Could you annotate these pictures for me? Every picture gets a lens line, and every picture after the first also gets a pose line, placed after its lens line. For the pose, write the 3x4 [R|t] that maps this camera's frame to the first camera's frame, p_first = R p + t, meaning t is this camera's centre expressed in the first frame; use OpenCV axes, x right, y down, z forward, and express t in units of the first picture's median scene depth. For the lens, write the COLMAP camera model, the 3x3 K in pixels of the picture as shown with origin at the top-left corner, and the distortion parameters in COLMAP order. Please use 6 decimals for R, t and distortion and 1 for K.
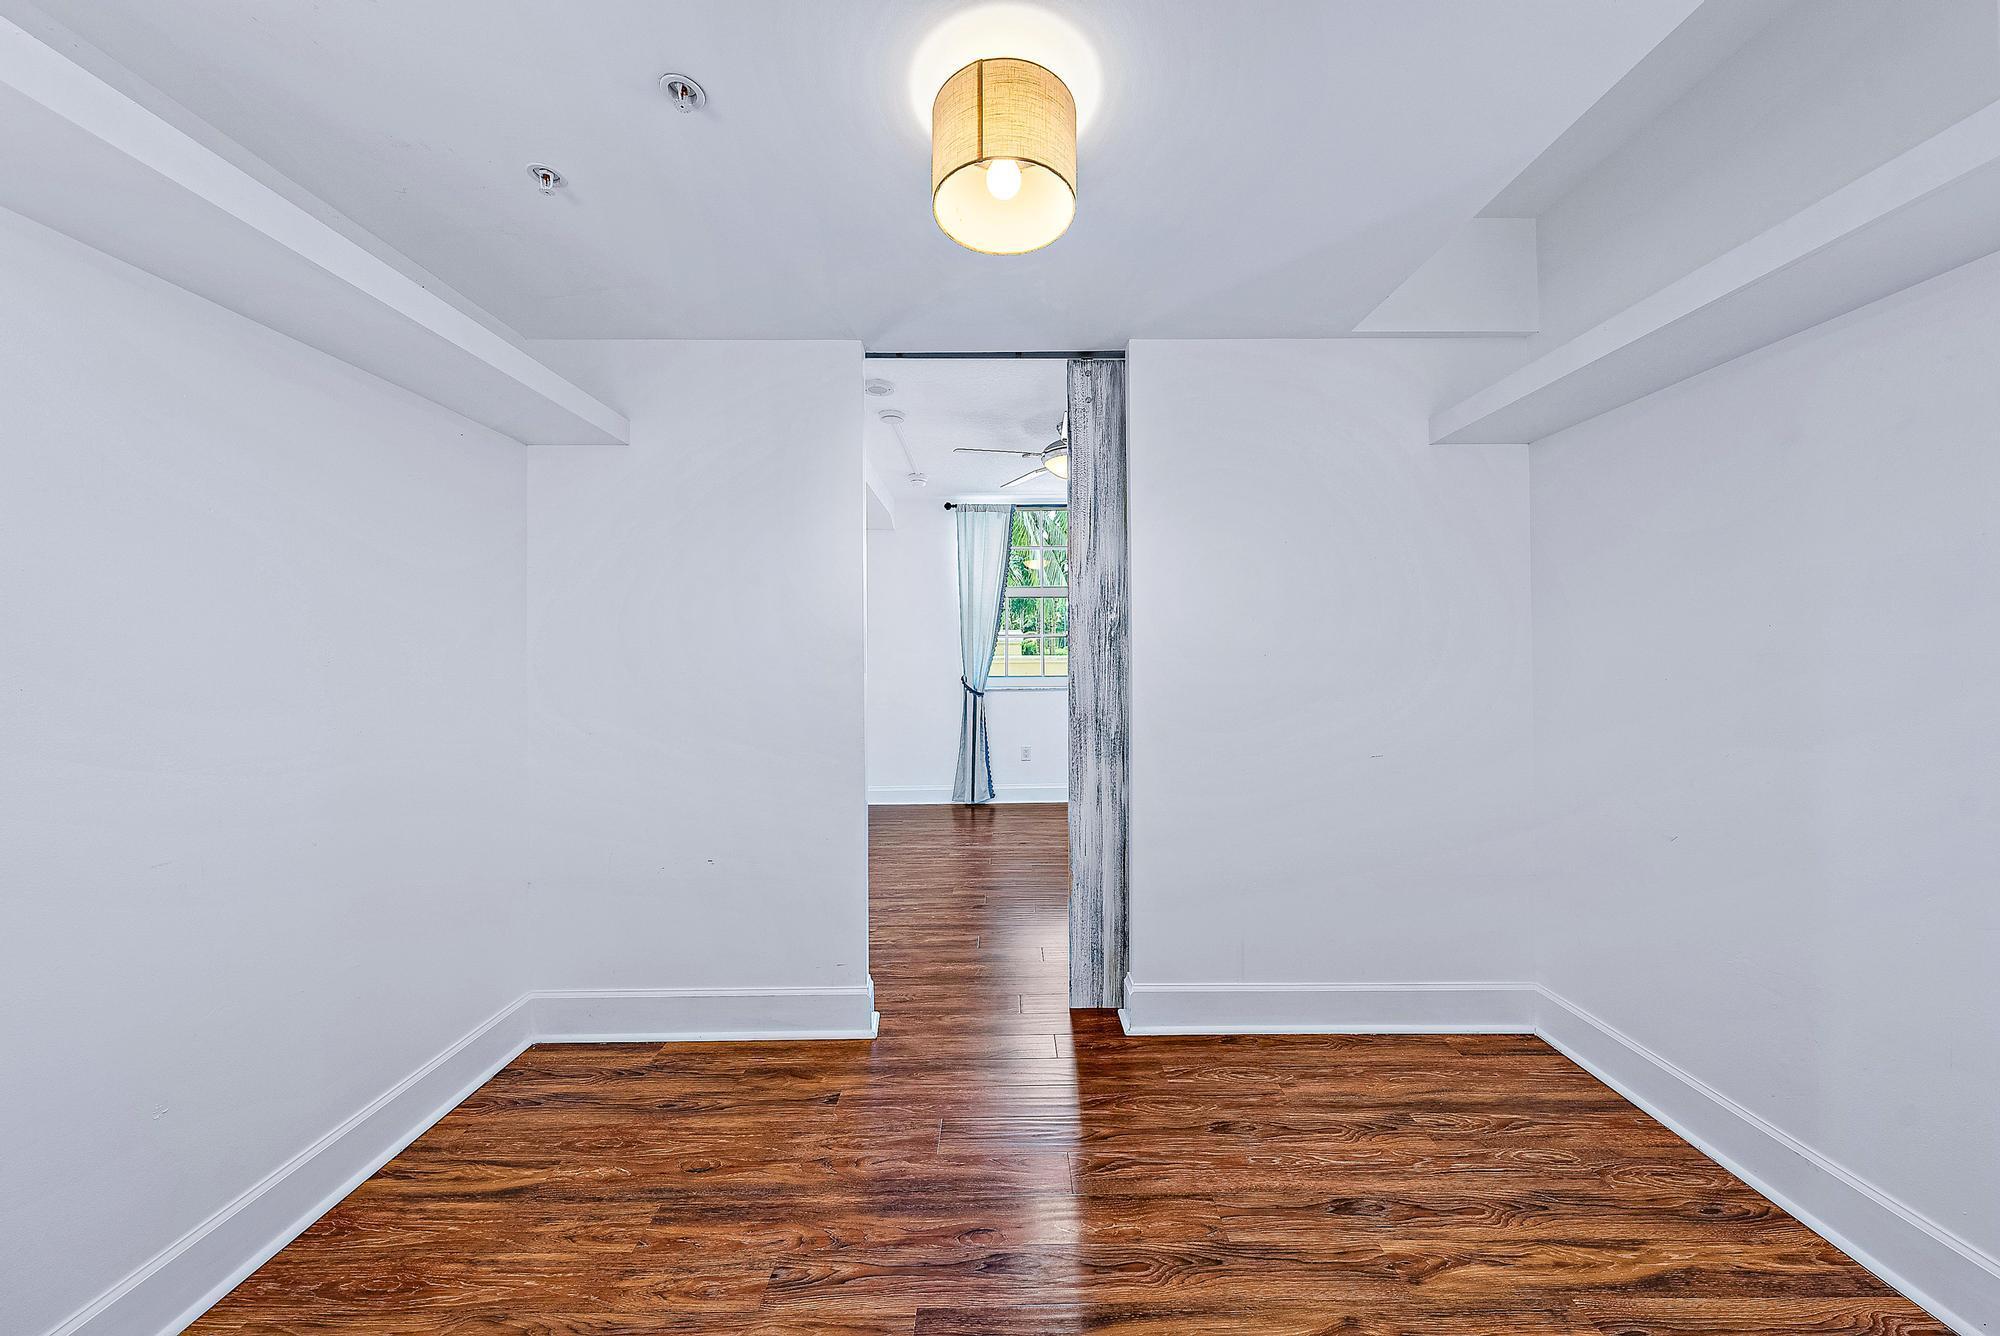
lens RADIAL K [[684.9, 0, 1000.4], [0, 684.9, 666.9], [0, 0, 1]] dist [0.000025, 0.000000]
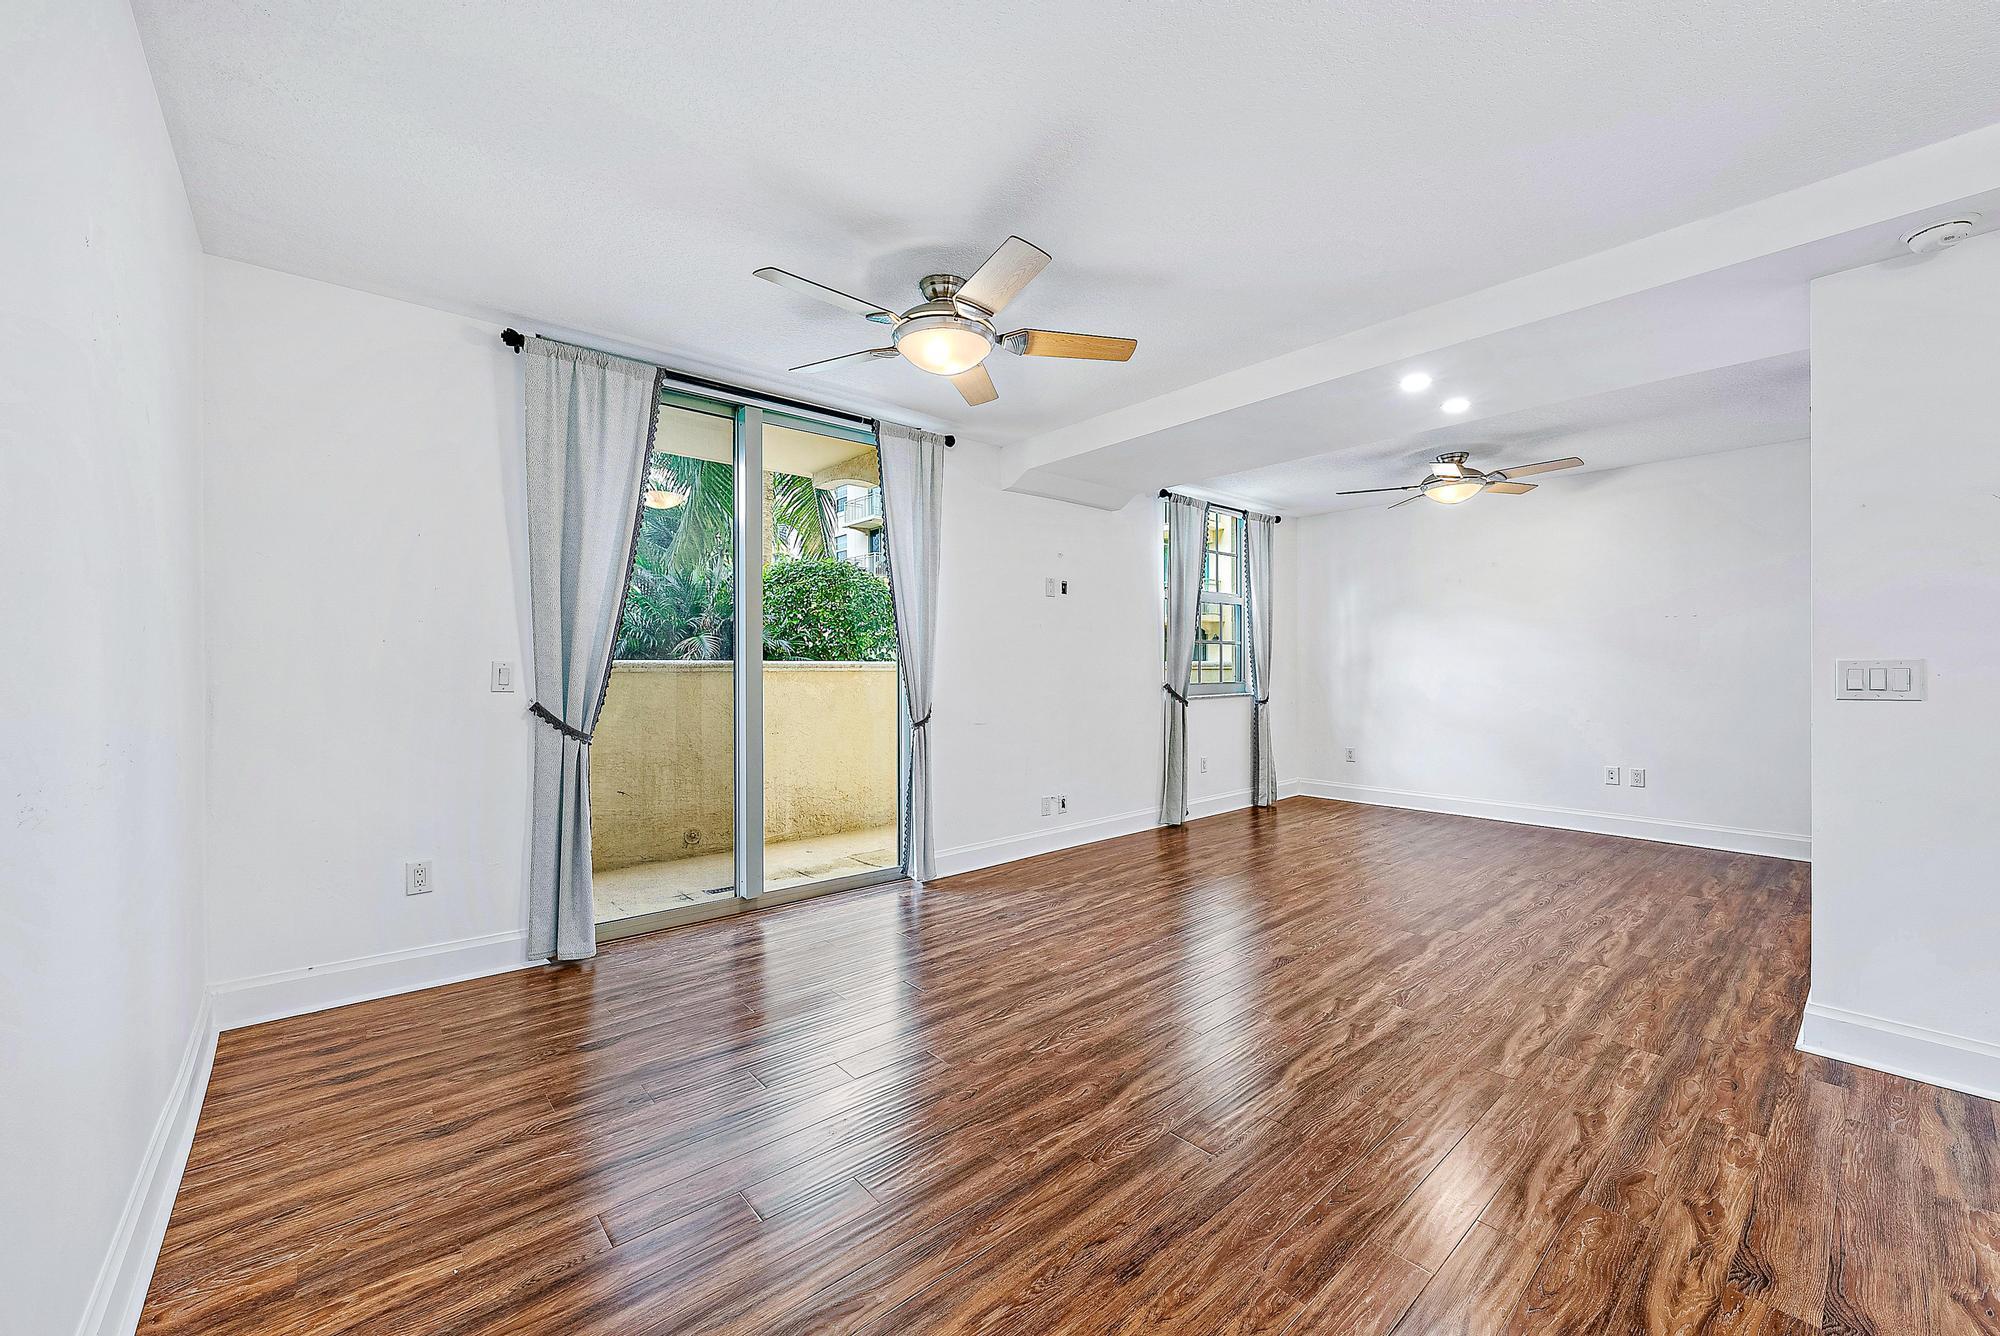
lens RADIAL K [[772.5, 0, 1000.9], [0, 772.5, 672.9], [0, 0, 1]] dist [-0.002389, -0.000076]
pose [[0.756878, 0.002164, 0.653552, -0.895991], [0.001364, 0.999987, -0.004890, 0.004337], [-0.653554, 0.004593, 0.756866, 0.376862]]
